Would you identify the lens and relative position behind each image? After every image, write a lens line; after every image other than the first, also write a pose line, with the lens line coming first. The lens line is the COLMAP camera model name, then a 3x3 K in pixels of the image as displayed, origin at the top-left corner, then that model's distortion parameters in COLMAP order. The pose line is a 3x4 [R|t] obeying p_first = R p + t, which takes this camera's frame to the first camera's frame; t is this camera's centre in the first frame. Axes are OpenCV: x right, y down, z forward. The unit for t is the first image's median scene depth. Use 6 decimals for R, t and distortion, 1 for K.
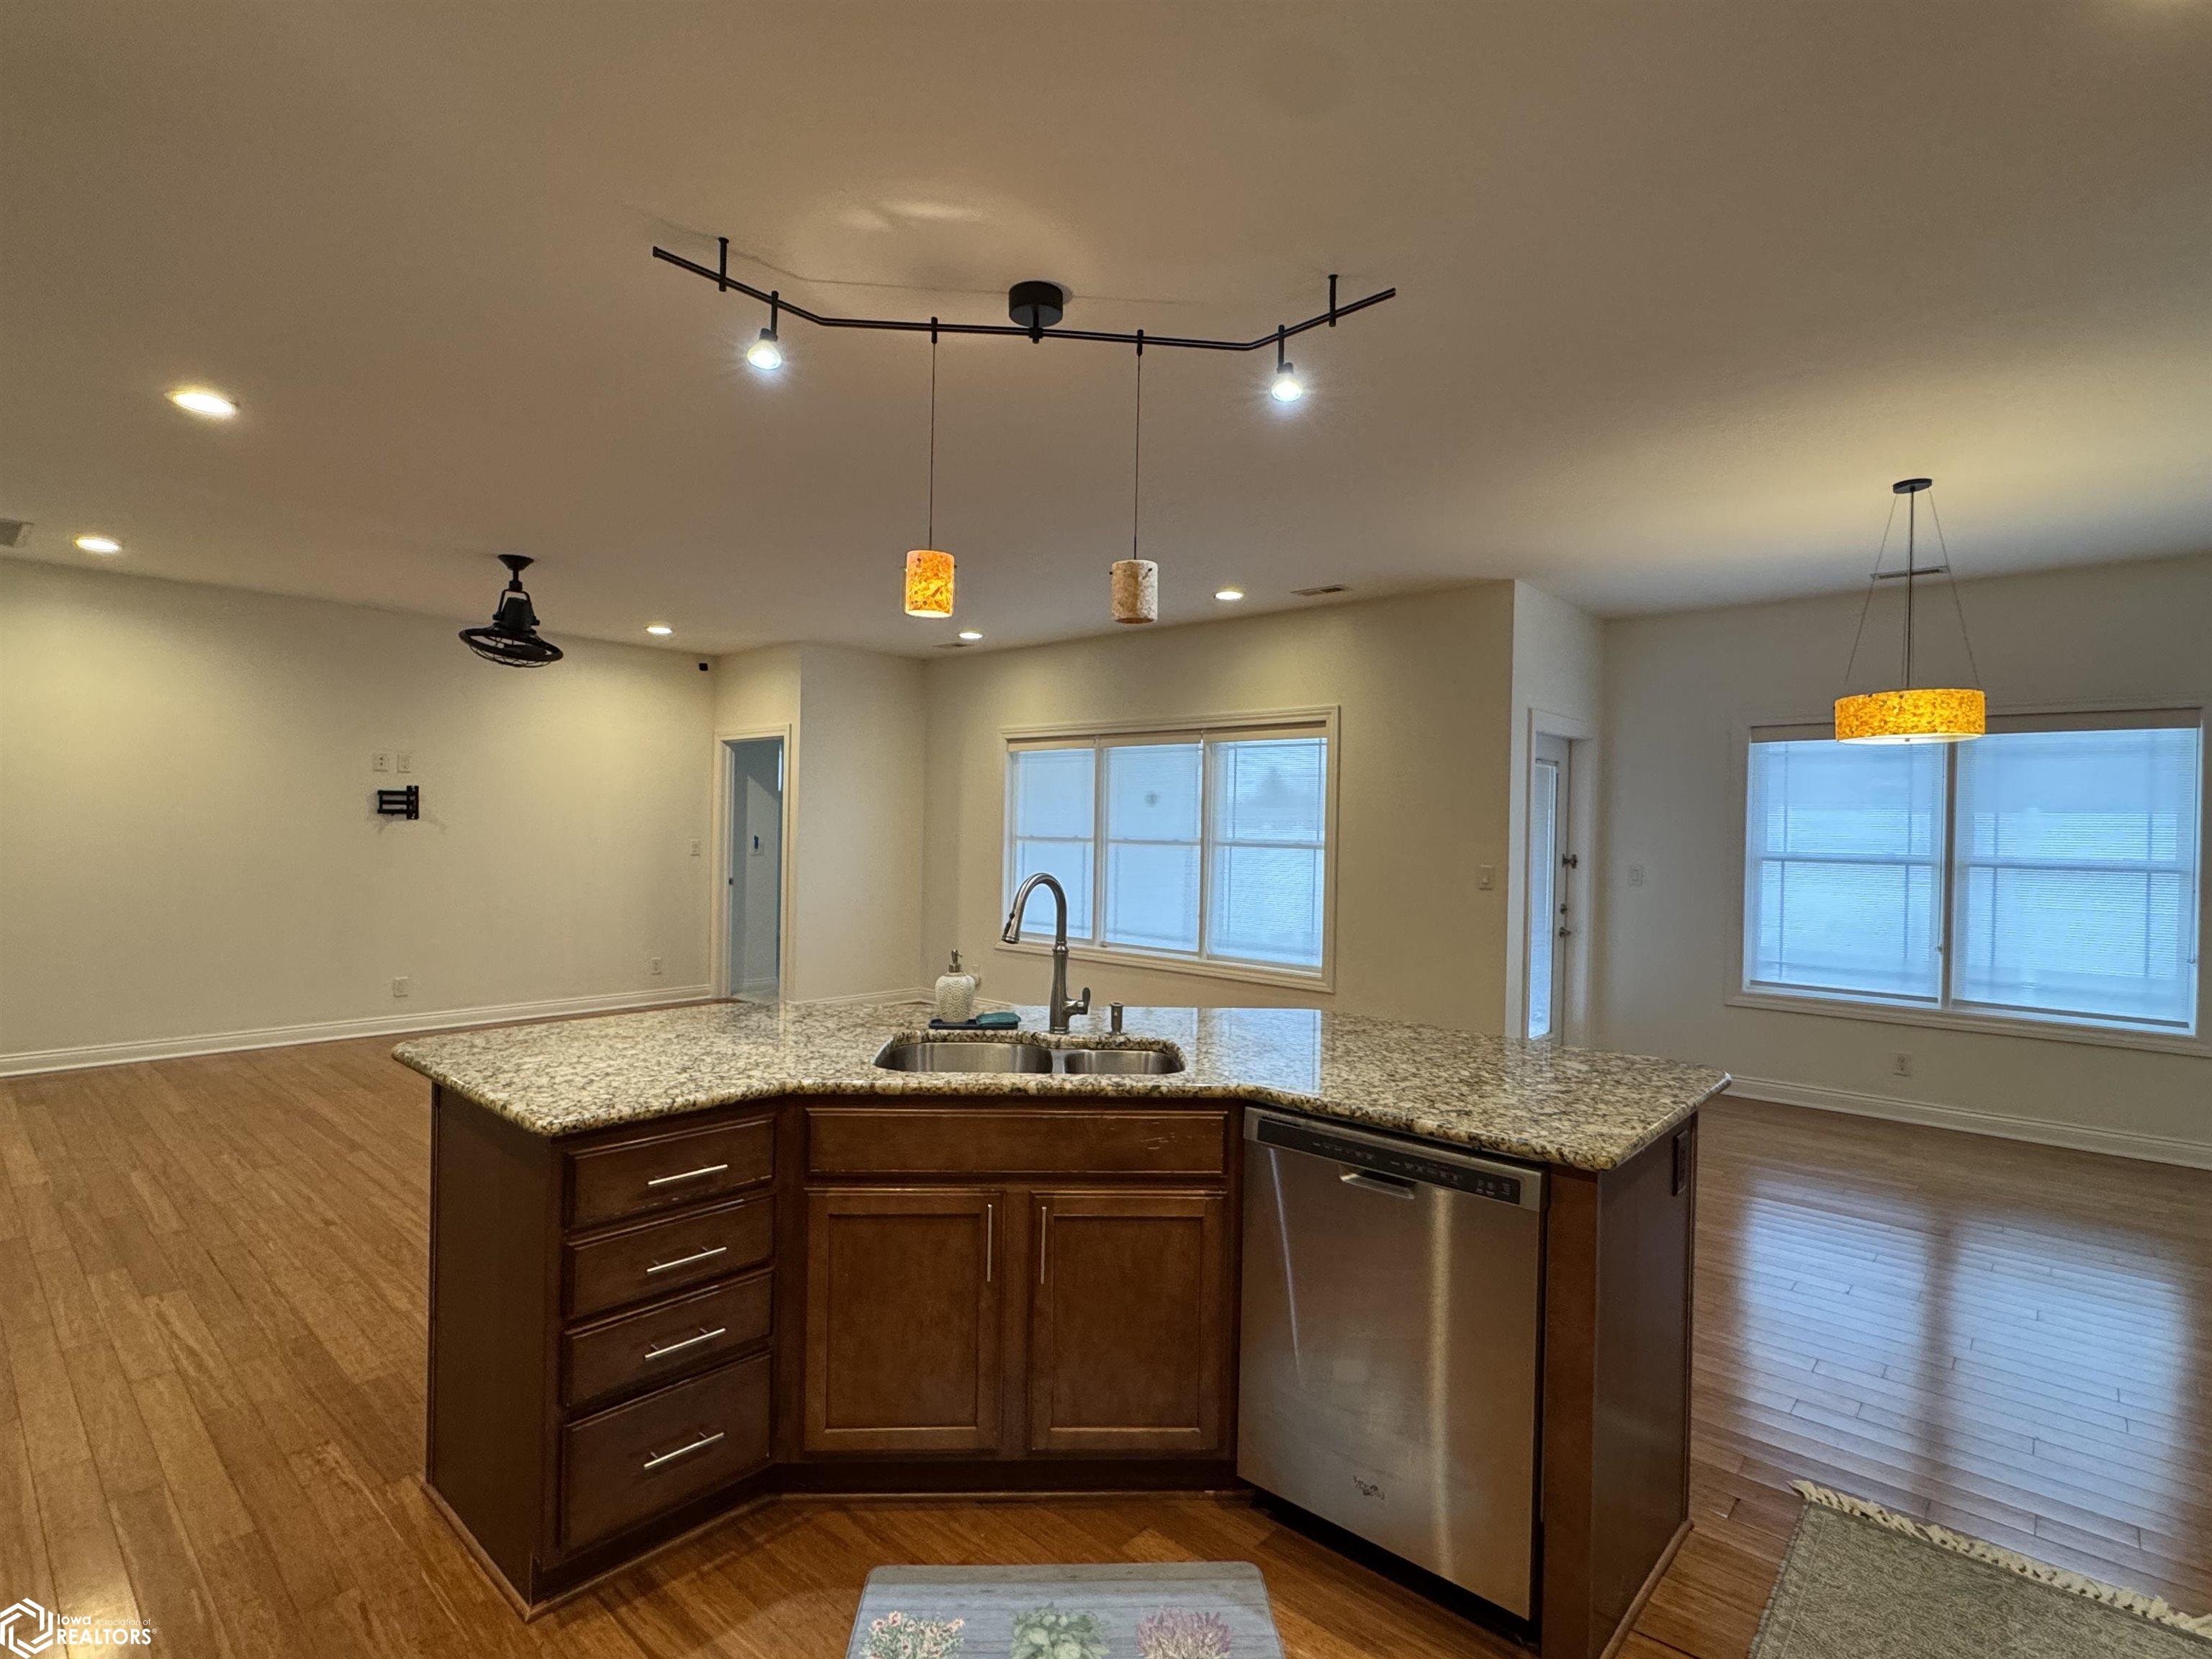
lens RADIAL K [[1085.8, 0, 1098.2], [0, 1085.8, 834.0], [0, 0, 1]] dist [-0.001898, 0.000844]
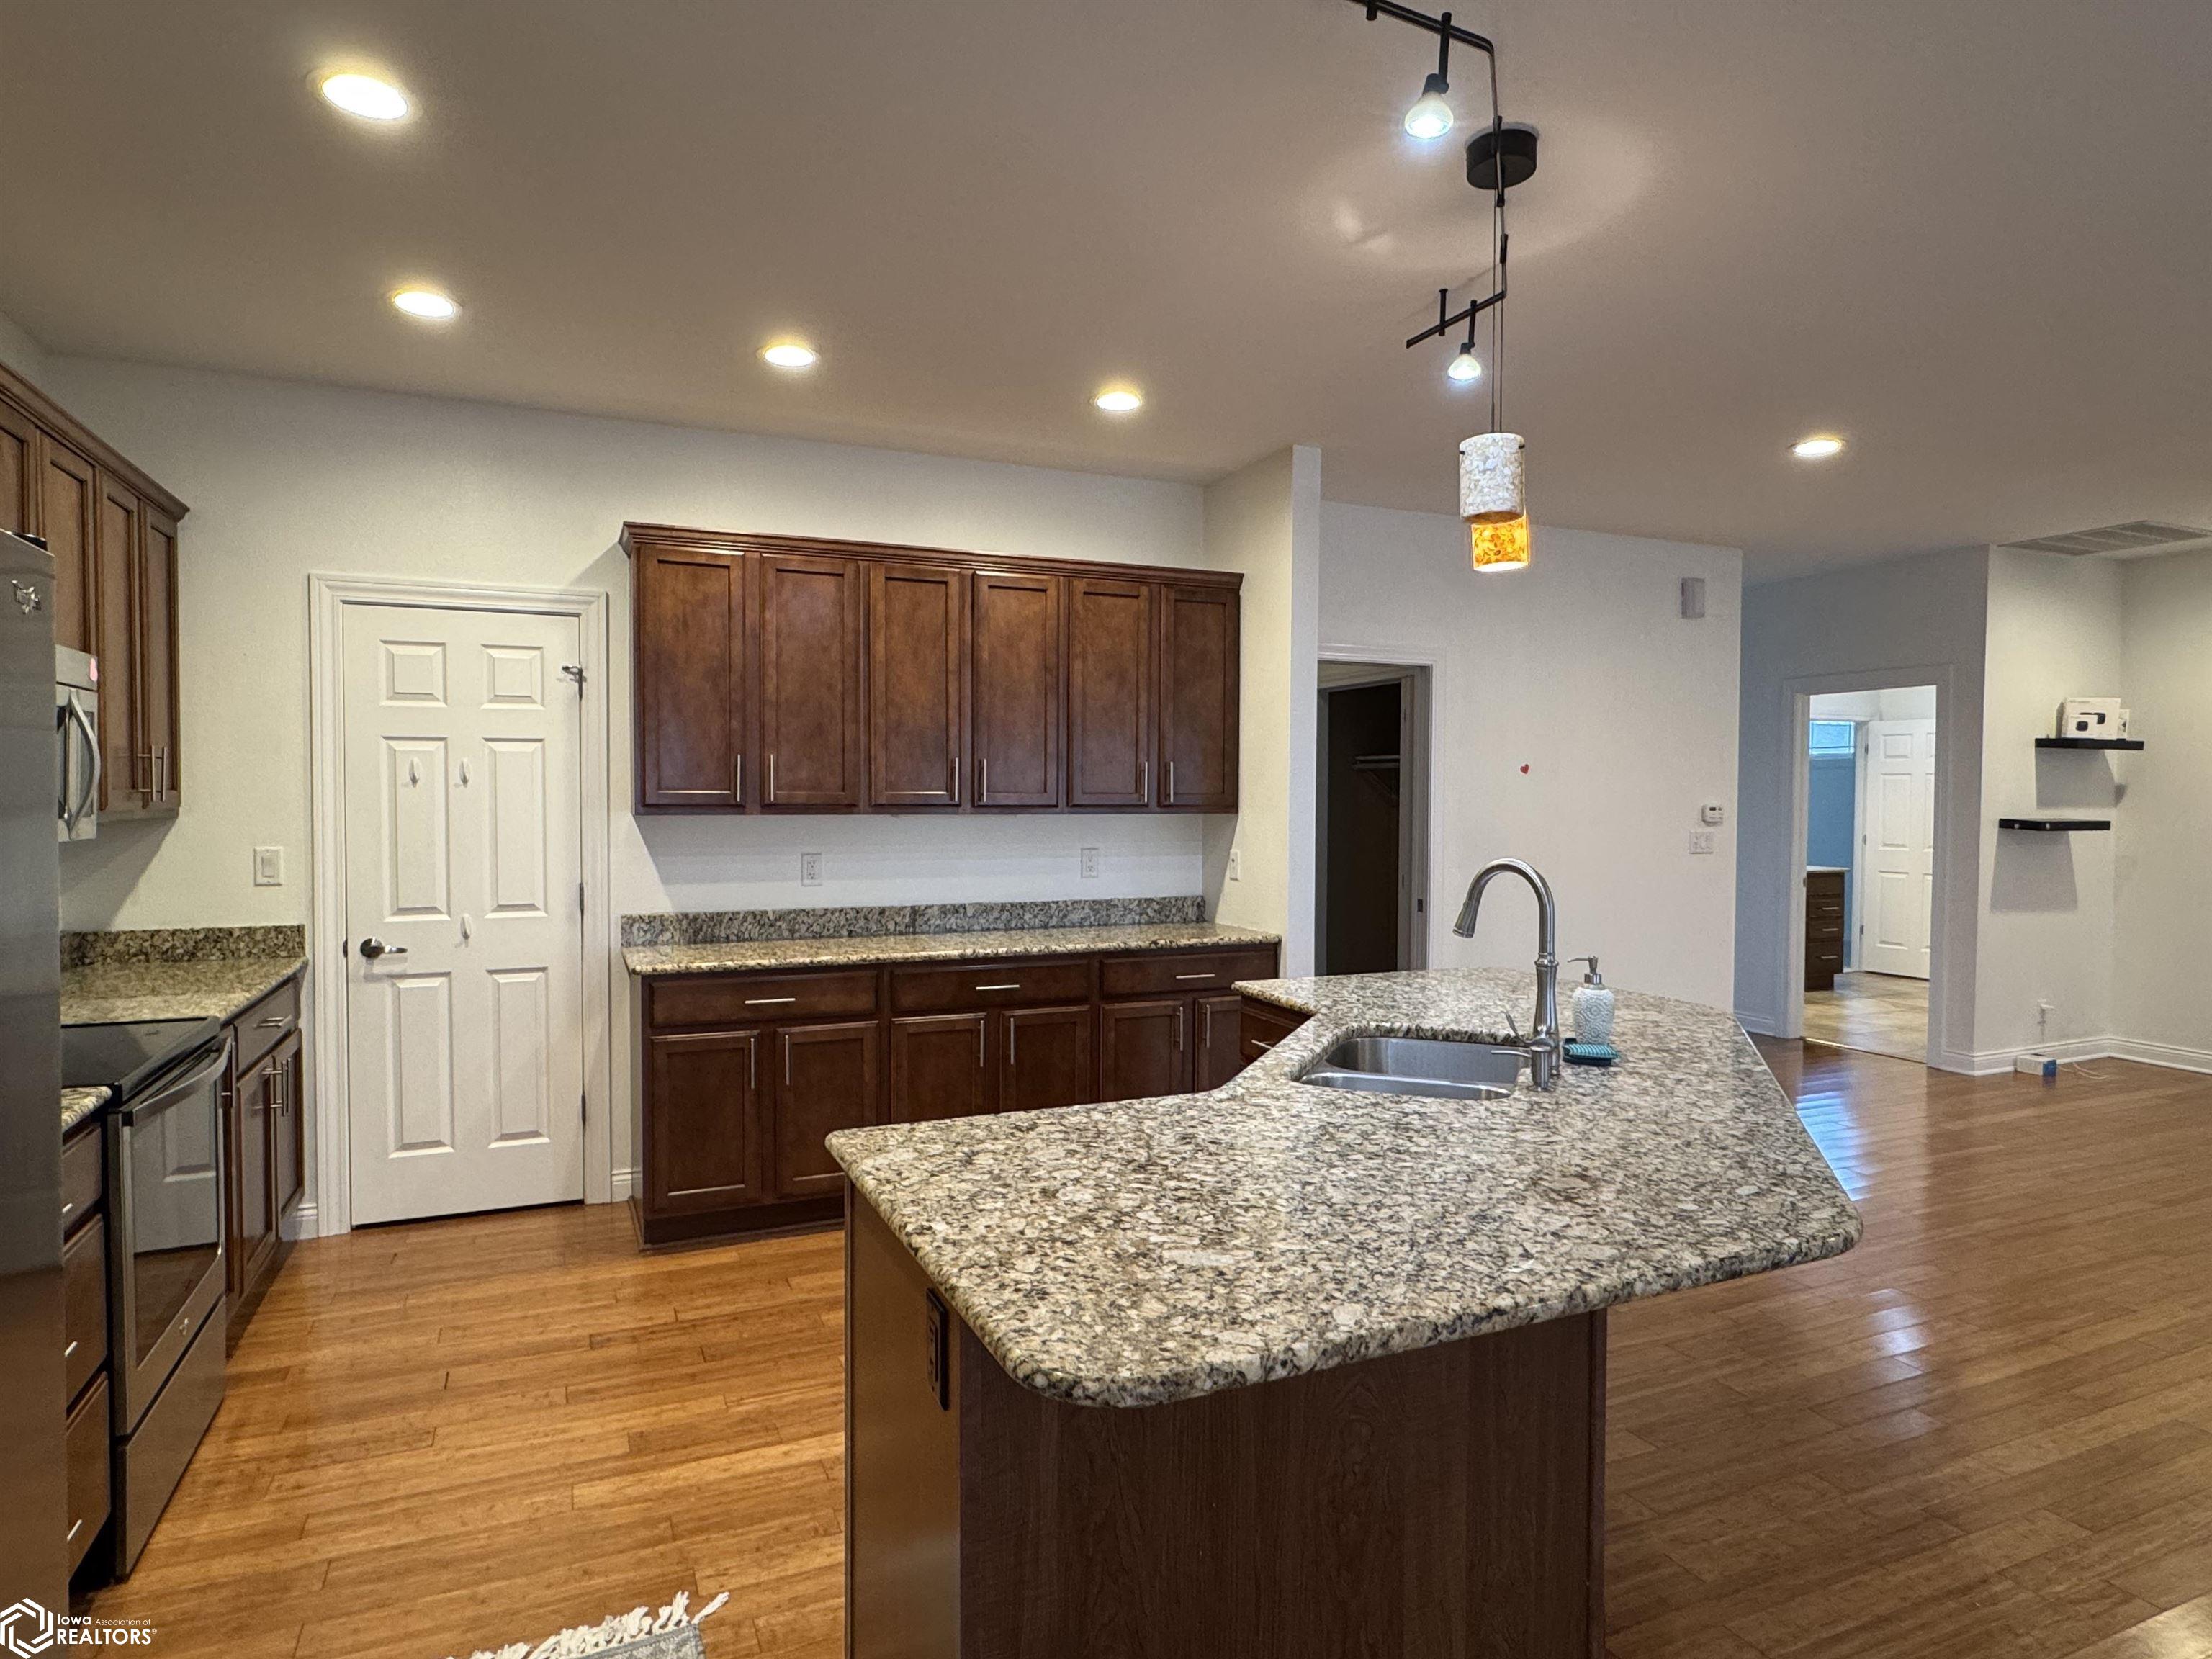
lens RADIAL K [[1249.1, 0, 1096.9], [0, 1249.1, 834.4], [0, 0, 1]] dist [-0.002458, 0.002941]
pose [[-0.412520, 0.007677, -0.910916, 0.387791], [-0.016956, 0.999727, 0.016104, 0.003695], [0.910791, 0.022088, -0.412277, 0.469885]]
